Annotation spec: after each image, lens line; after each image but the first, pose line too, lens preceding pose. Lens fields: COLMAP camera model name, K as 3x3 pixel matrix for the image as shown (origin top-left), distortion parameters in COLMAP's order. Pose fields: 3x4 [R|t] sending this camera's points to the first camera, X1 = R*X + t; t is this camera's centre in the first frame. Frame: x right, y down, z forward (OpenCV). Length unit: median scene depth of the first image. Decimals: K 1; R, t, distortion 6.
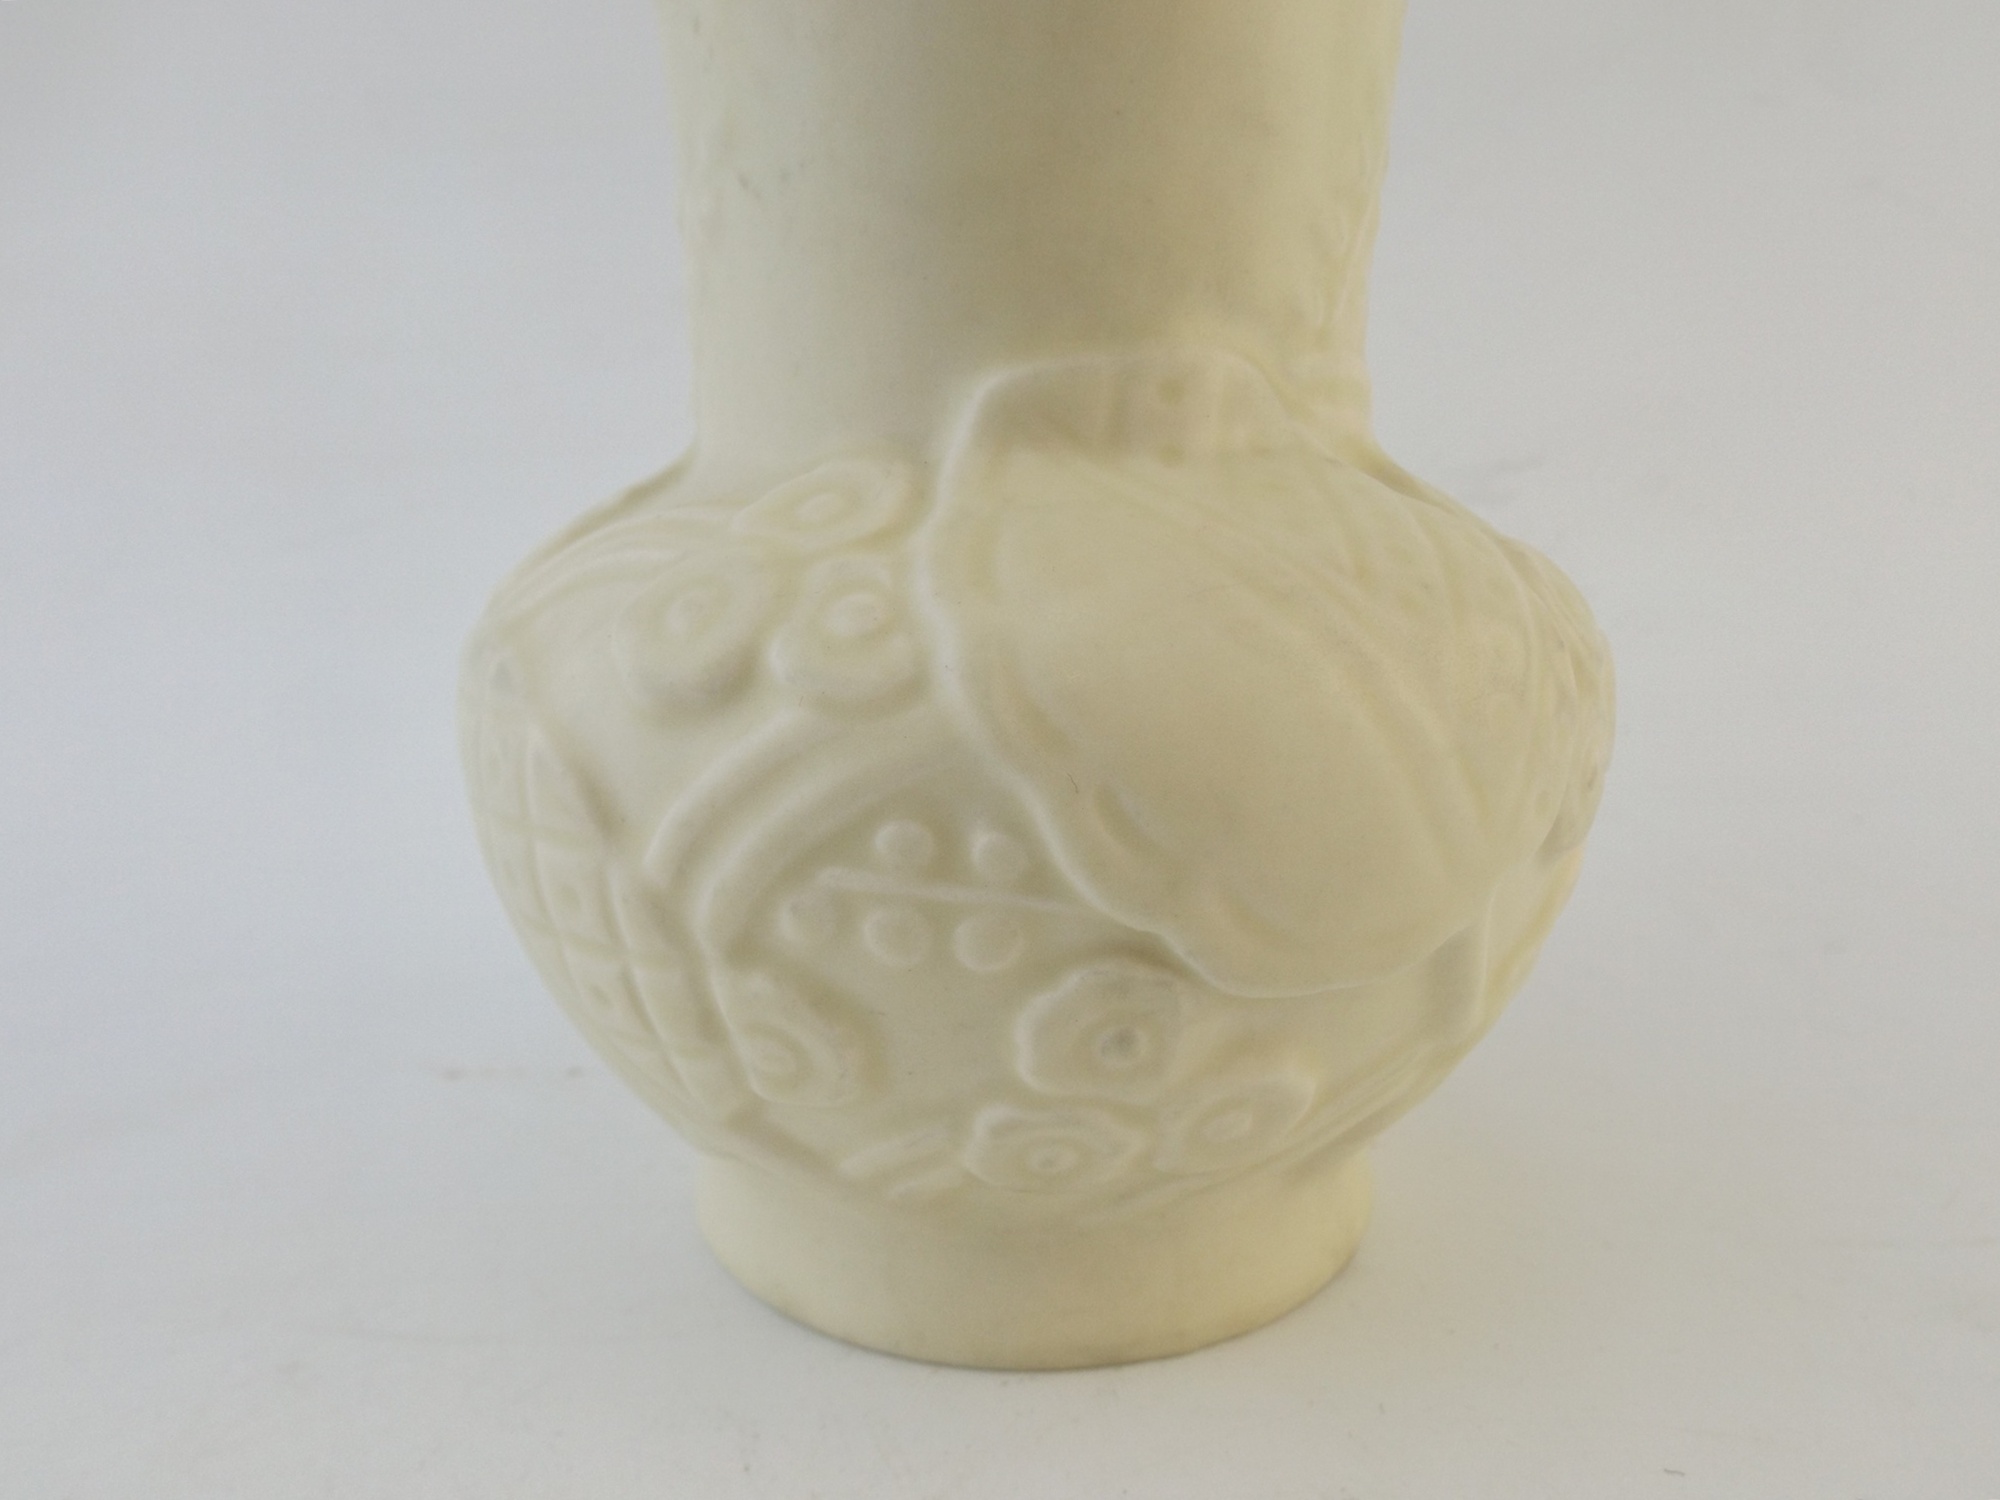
lens RADIAL K [[1410.4, 0, 1000.0], [0, 1410.4, 750.0], [0, 0, 1]] dist [0.005918, -0.001824]
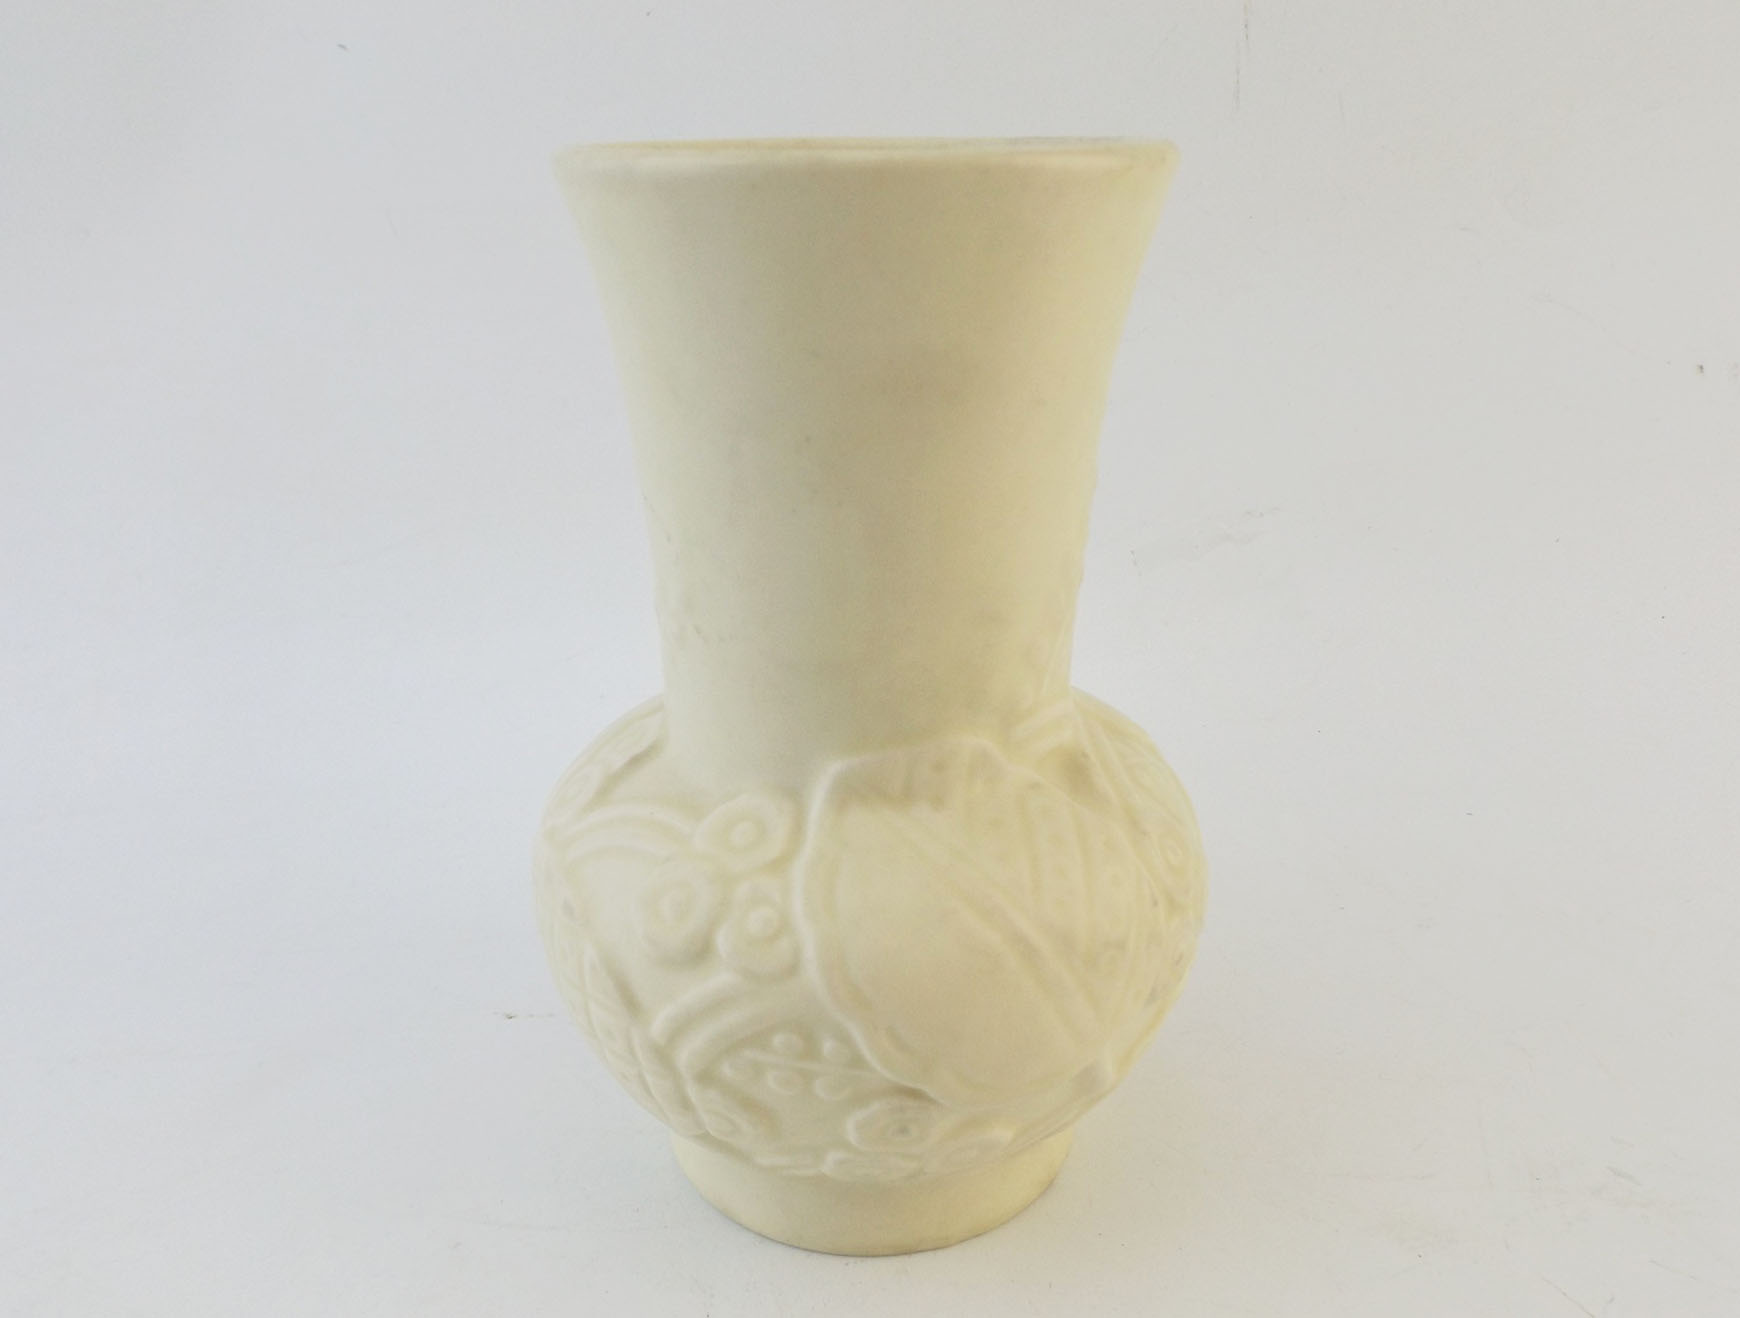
lens RADIAL K [[1265.2, 0, 870.0], [0, 1265.2, 659.0], [0, 0, 1]] dist [0.000373, -0.000965]
pose [[0.999741, 0.009292, -0.020781, 0.070269], [-0.006409, 0.990861, 0.134737, -0.641785], [0.021843, -0.134569, 0.990663, -0.602090]]
